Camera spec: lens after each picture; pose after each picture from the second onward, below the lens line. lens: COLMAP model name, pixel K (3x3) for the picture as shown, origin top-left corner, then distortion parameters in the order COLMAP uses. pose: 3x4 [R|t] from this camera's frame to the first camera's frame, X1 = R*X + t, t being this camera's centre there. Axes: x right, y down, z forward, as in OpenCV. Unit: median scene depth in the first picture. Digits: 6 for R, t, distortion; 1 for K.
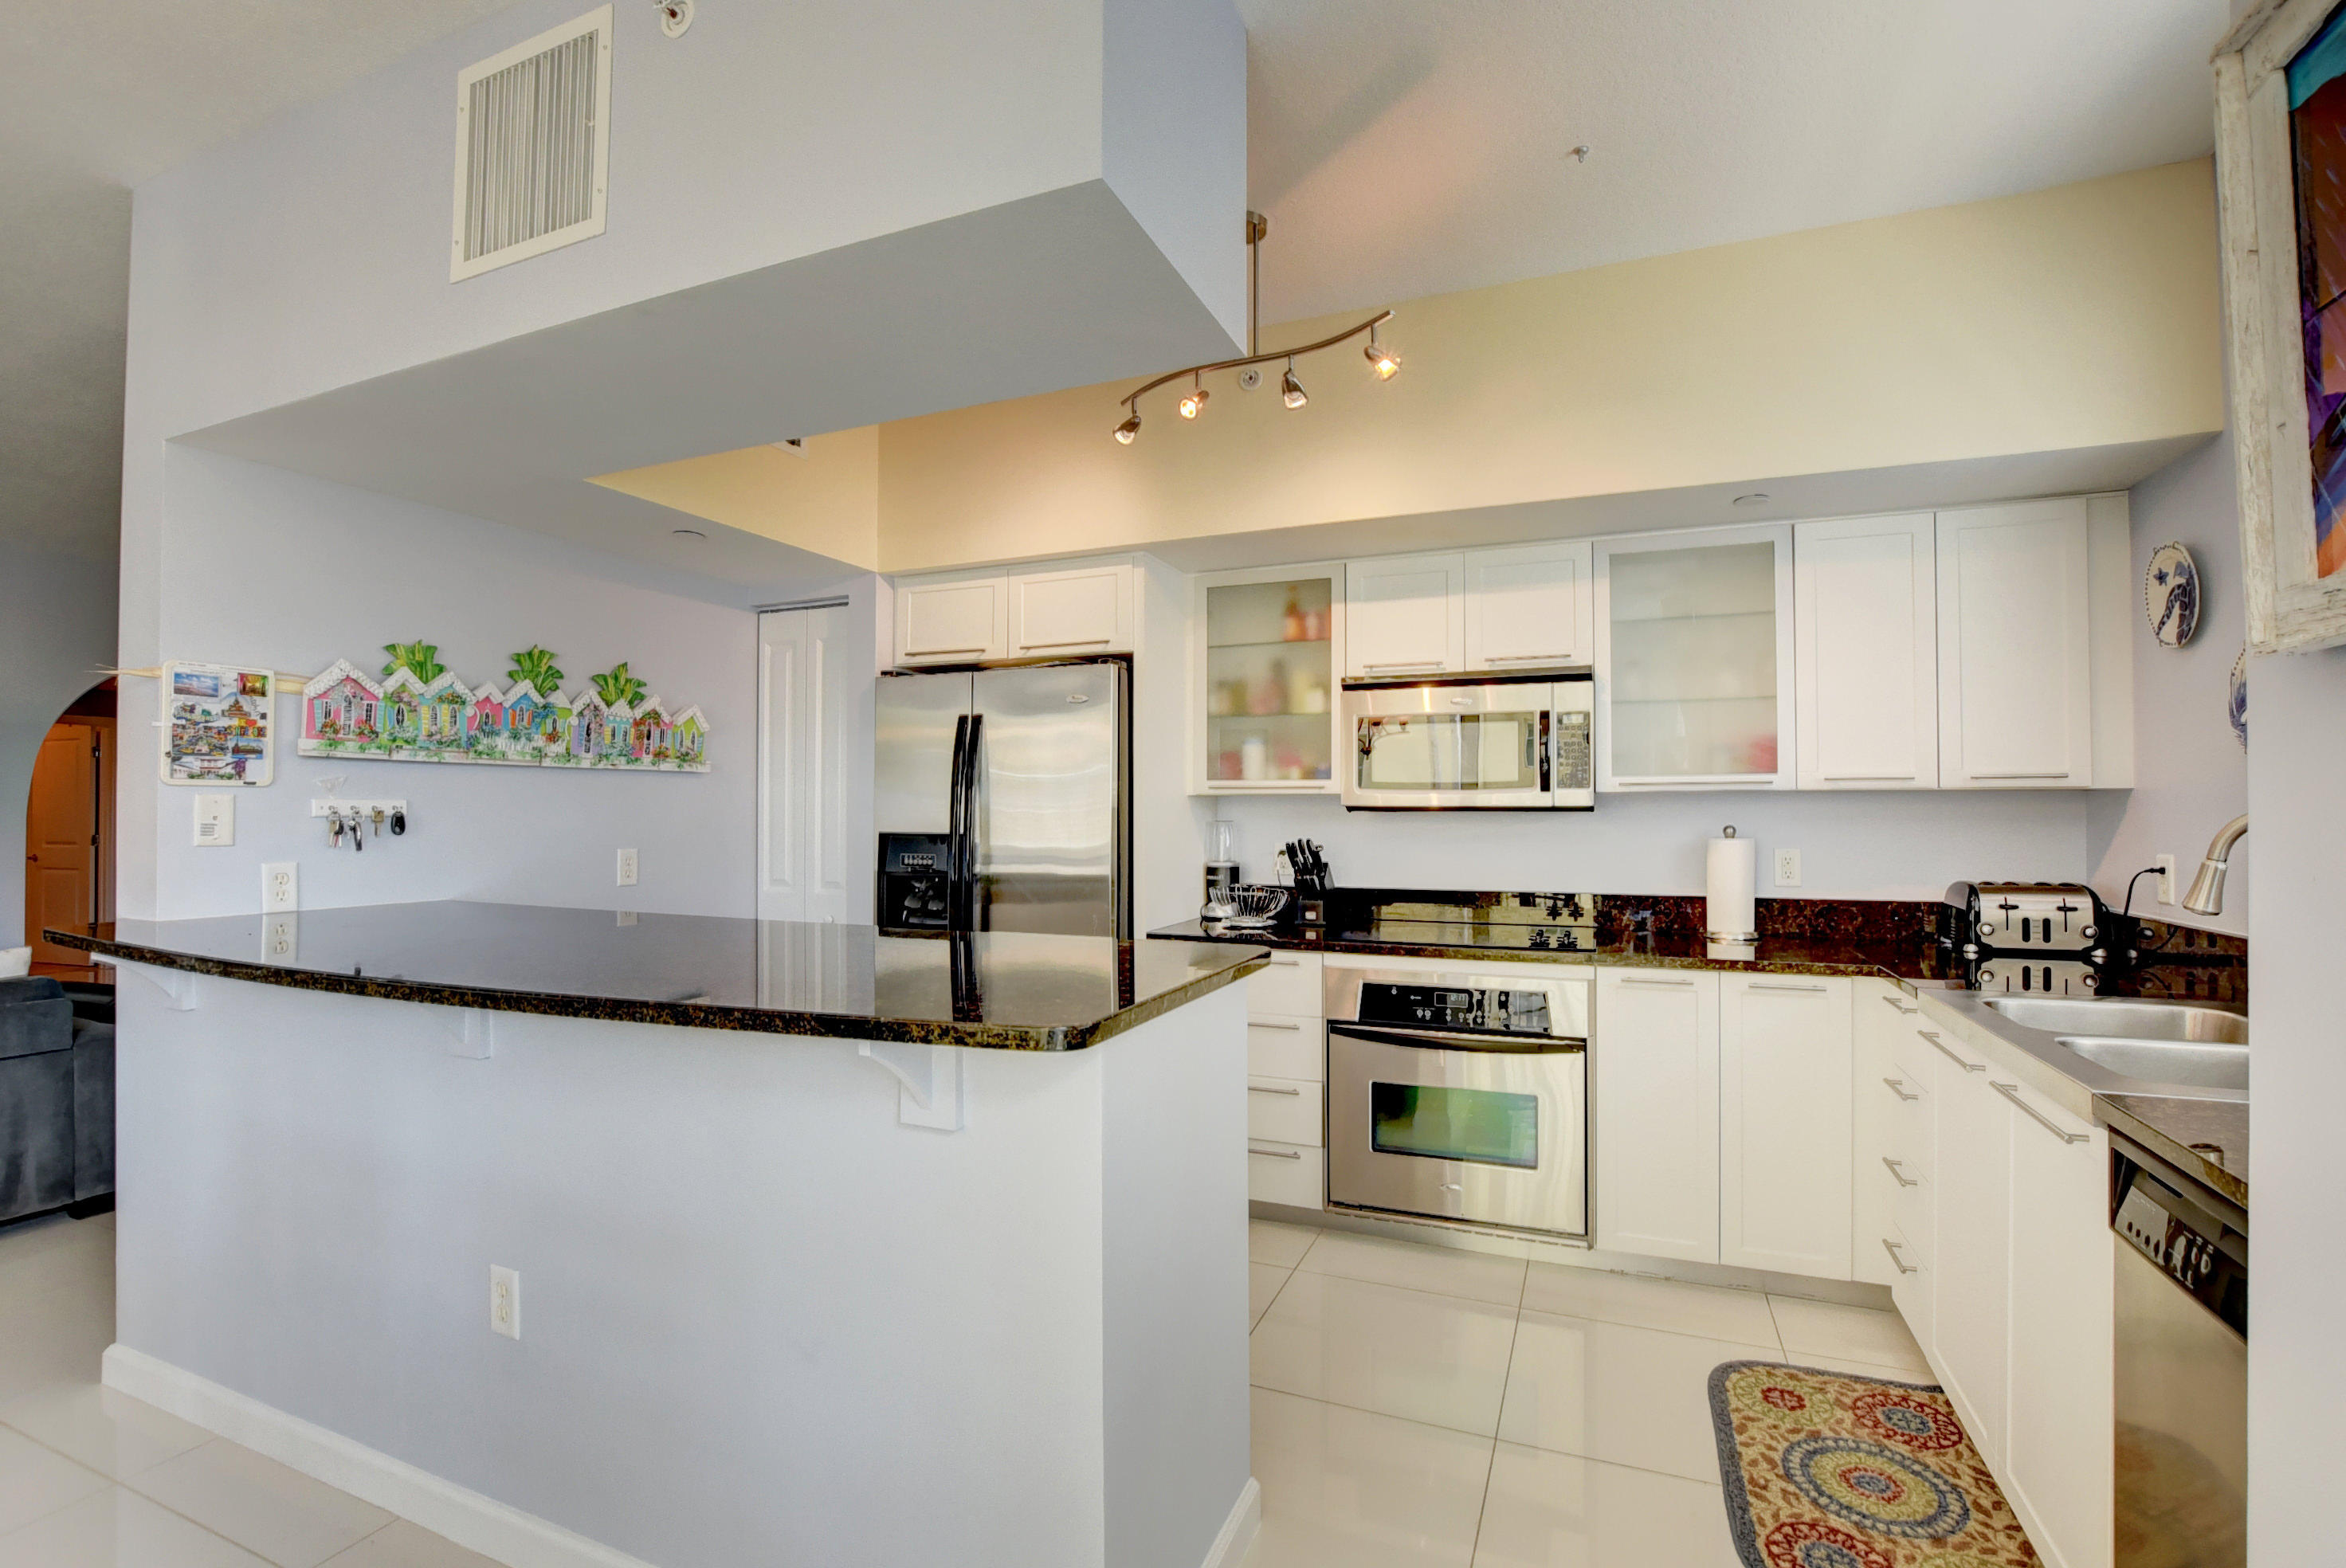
lens RADIAL K [[1026.9, 0, 1176.7], [0, 1026.9, 794.3], [0, 0, 1]] dist [-0.028363, -0.001096]
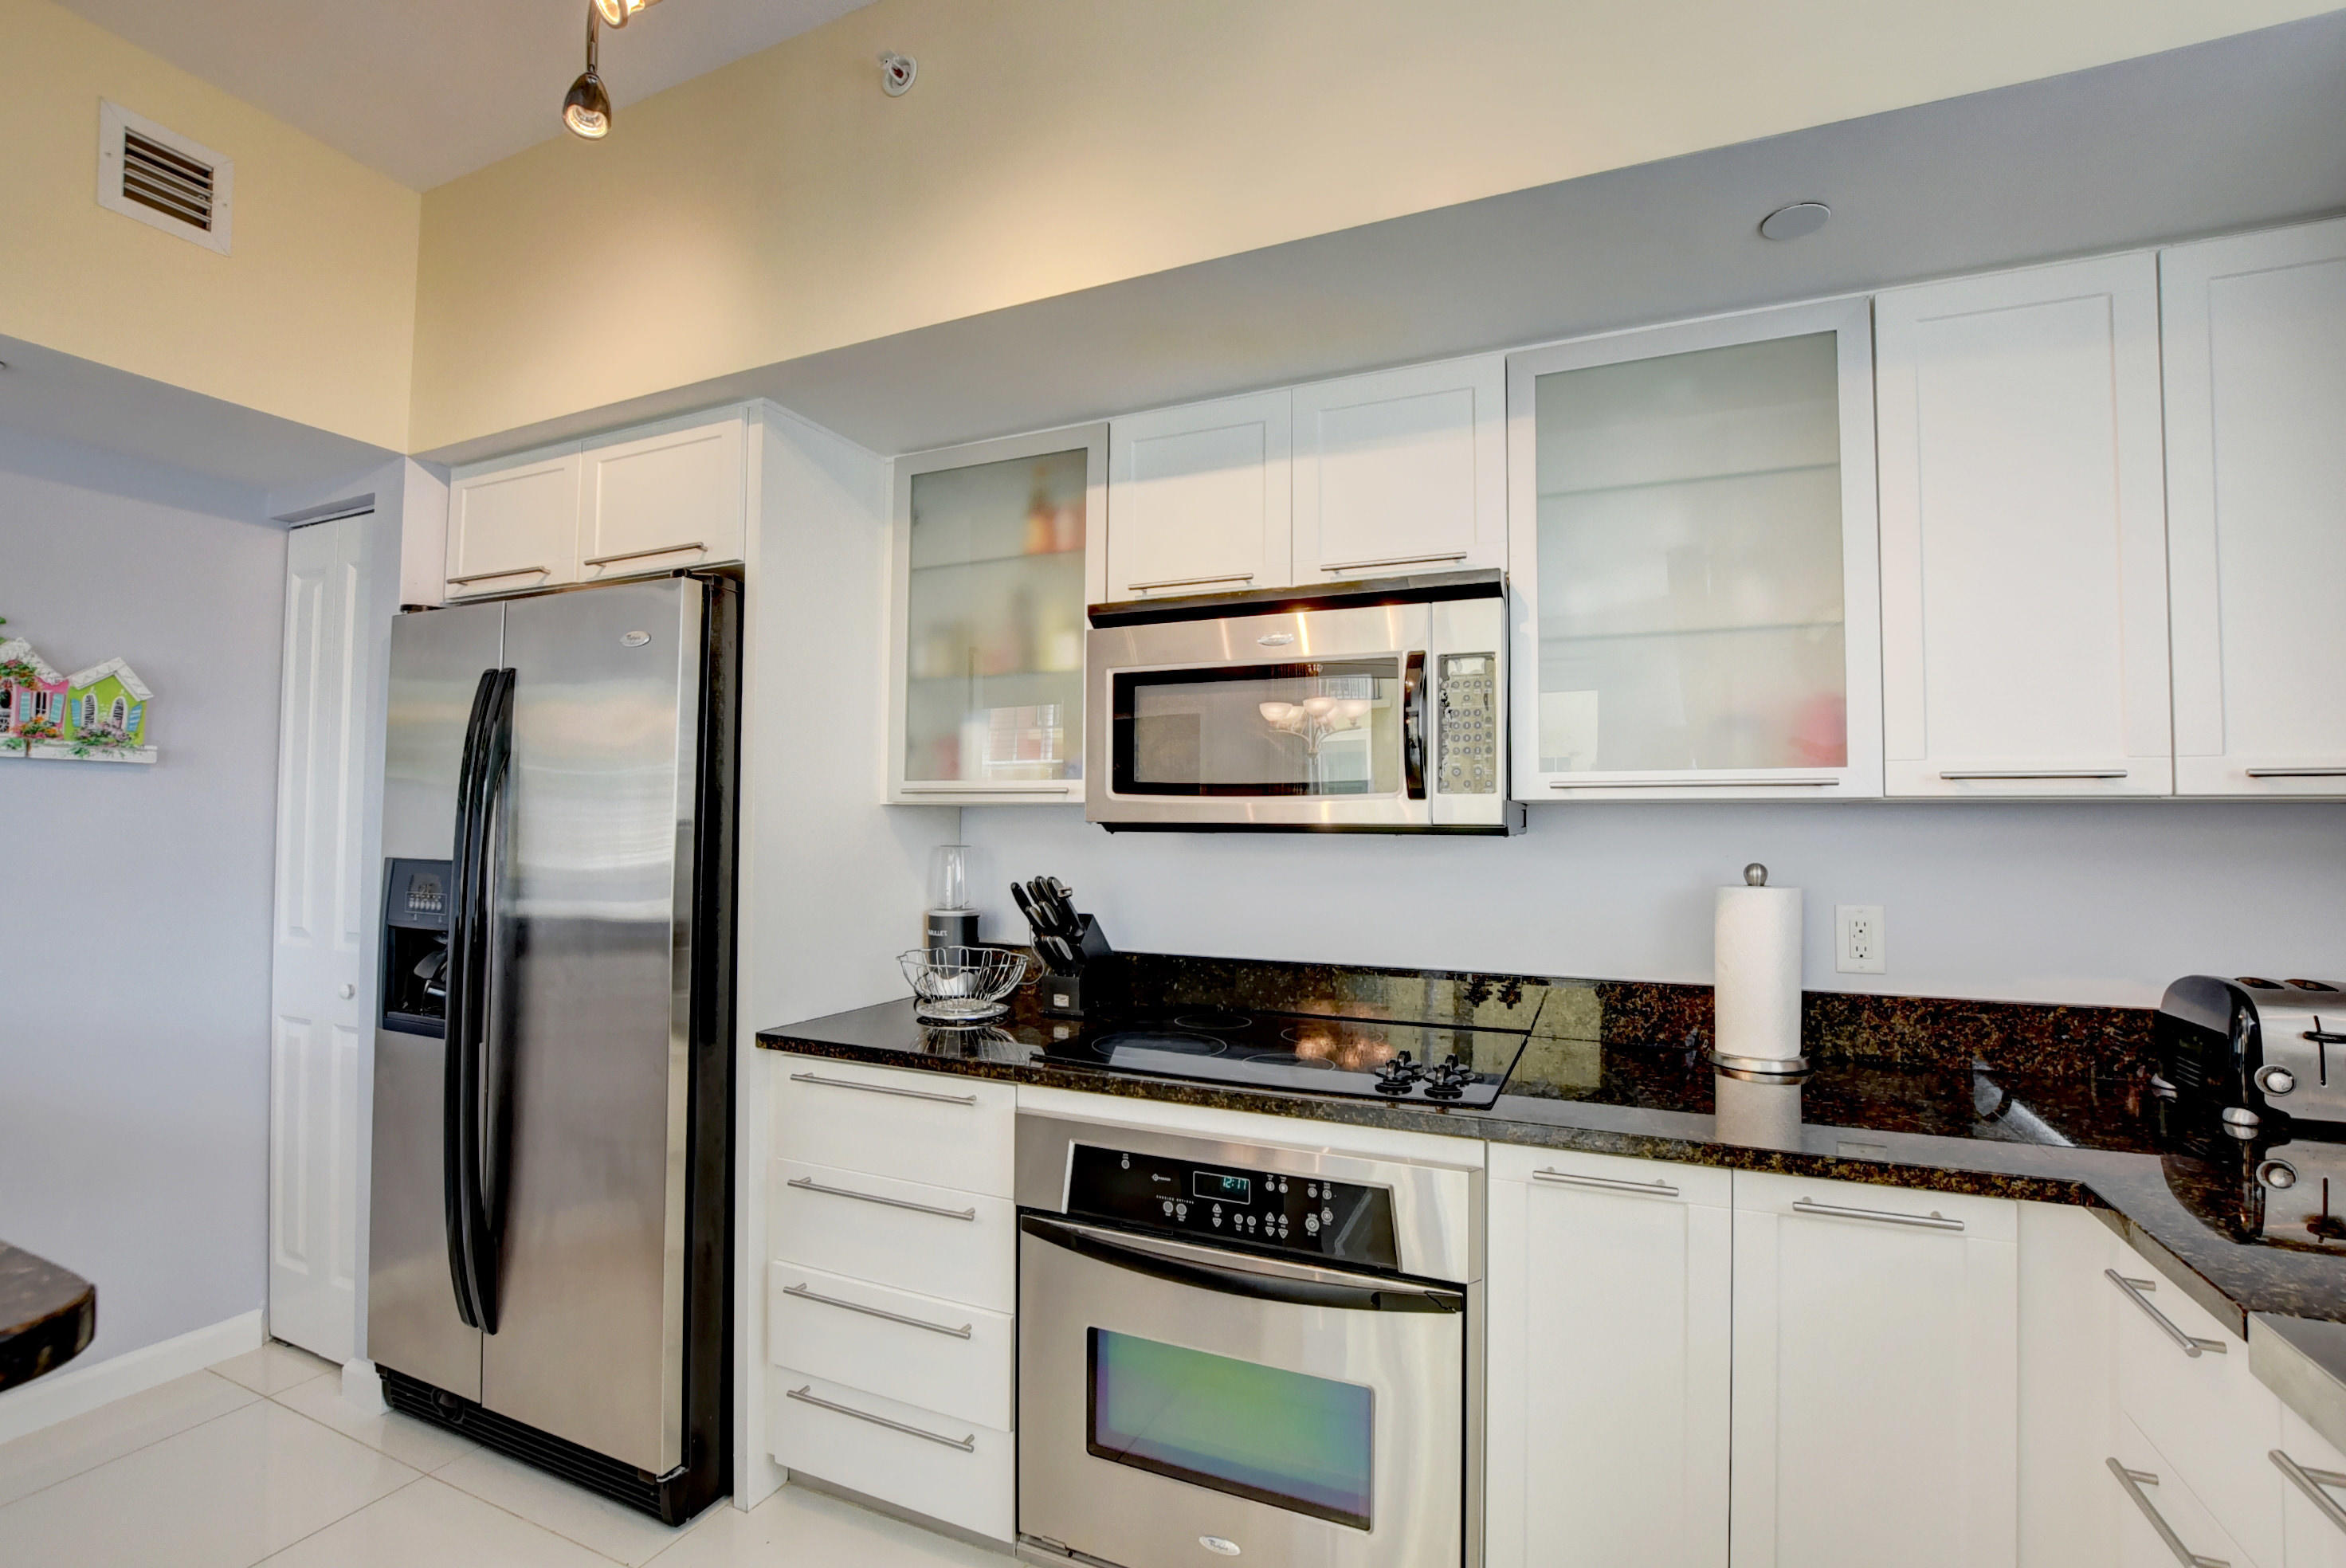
lens RADIAL K [[1026.9, 0, 1174.9], [0, 1026.9, 795.2], [0, 0, 1]] dist [-0.028363, -0.001096]
pose [[0.999640, 0.007364, -0.025804, 0.241457], [-0.007805, 0.999824, -0.017034, 0.005816], [0.025674, 0.017229, 0.999522, 0.438820]]
